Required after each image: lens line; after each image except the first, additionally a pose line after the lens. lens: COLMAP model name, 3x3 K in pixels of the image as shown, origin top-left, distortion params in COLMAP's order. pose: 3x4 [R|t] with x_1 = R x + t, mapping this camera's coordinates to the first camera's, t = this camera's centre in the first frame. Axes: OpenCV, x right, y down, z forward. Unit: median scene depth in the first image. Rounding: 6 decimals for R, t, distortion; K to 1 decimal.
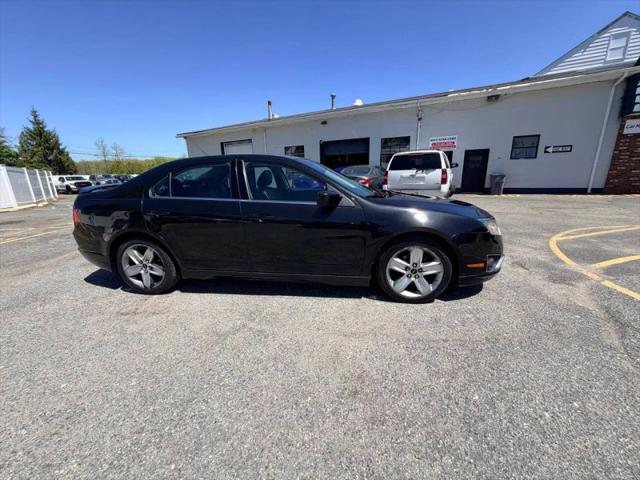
lens RADIAL K [[253.9, 0, 319.4], [0, 253.9, 240.0], [0, 0, 1]] dist [-0.000302, 0.000021]
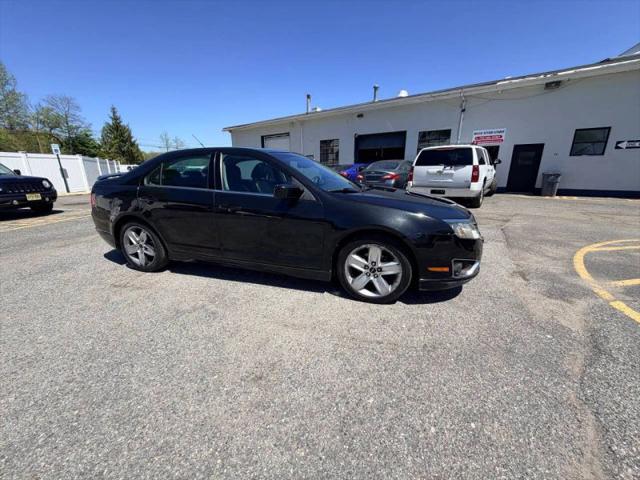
lens RADIAL K [[253.9, 0, 319.4], [0, 253.9, 240.0], [0, 0, 1]] dist [-0.000302, 0.000021]
pose [[0.985527, 0.065184, -0.156487, 0.248360], [-0.061704, 0.997729, 0.026997, -0.004315], [0.157891, -0.016950, 0.987311, 0.008336]]
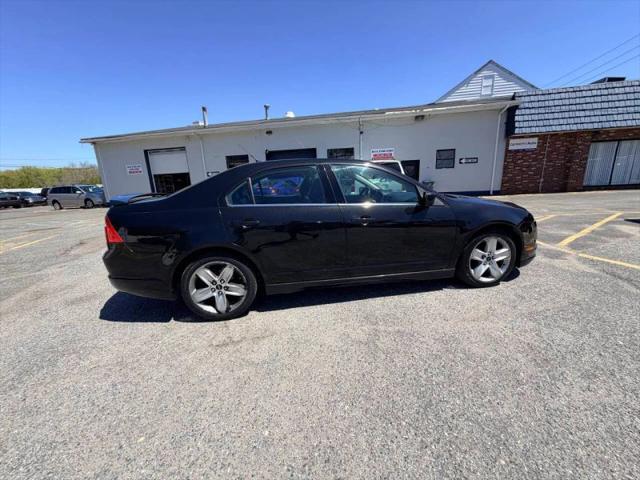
lens RADIAL K [[254.1, 0, 320.0], [0, 254.1, 240.0], [0, 0, 1]] dist [-0.000365, 0.000042]
pose [[0.956132, -0.078572, 0.282202, -0.541038], [0.089430, 0.995659, -0.025782, -0.001883], [-0.278952, 0.049889, 0.959008, 0.075587]]
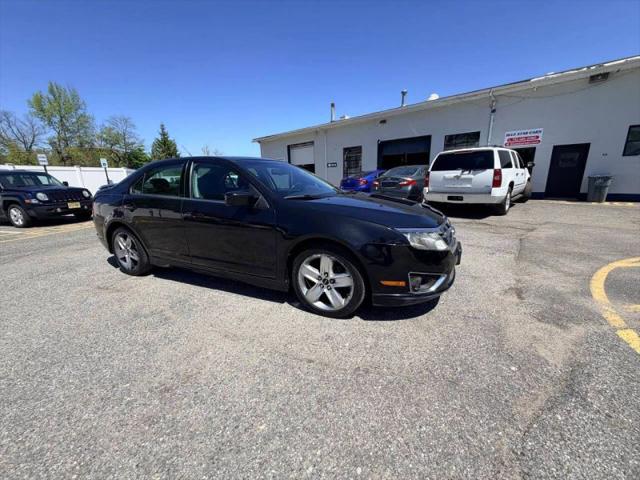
lens RADIAL K [[253.9, 0, 319.4], [0, 253.9, 240.0], [0, 0, 1]] dist [-0.000302, 0.000021]
pose [[0.956986, 0.073711, -0.280613, 0.467453], [-0.074669, 0.997182, 0.007291, -0.023570], [0.280360, 0.013976, 0.959793, 0.092154]]
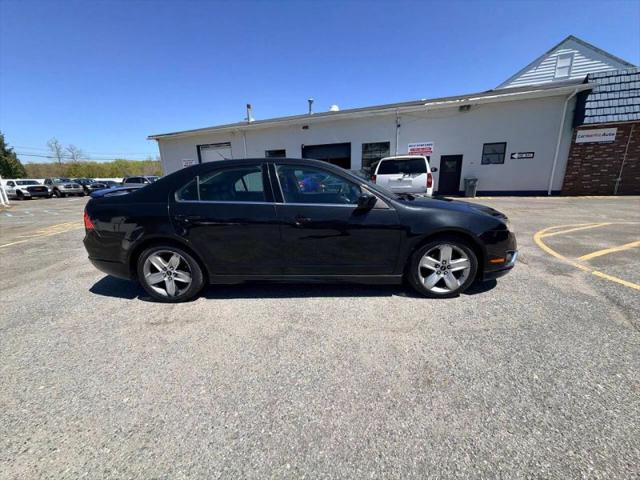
lens RADIAL K [[253.9, 0, 319.4], [0, 253.9, 240.0], [0, 0, 1]] dist [-0.000302, 0.000021]
pose [[0.994747, -0.023607, 0.099609, -0.196522], [0.025092, 0.999592, -0.013682, 0.004985], [-0.099246, 0.016110, 0.994933, -0.010870]]
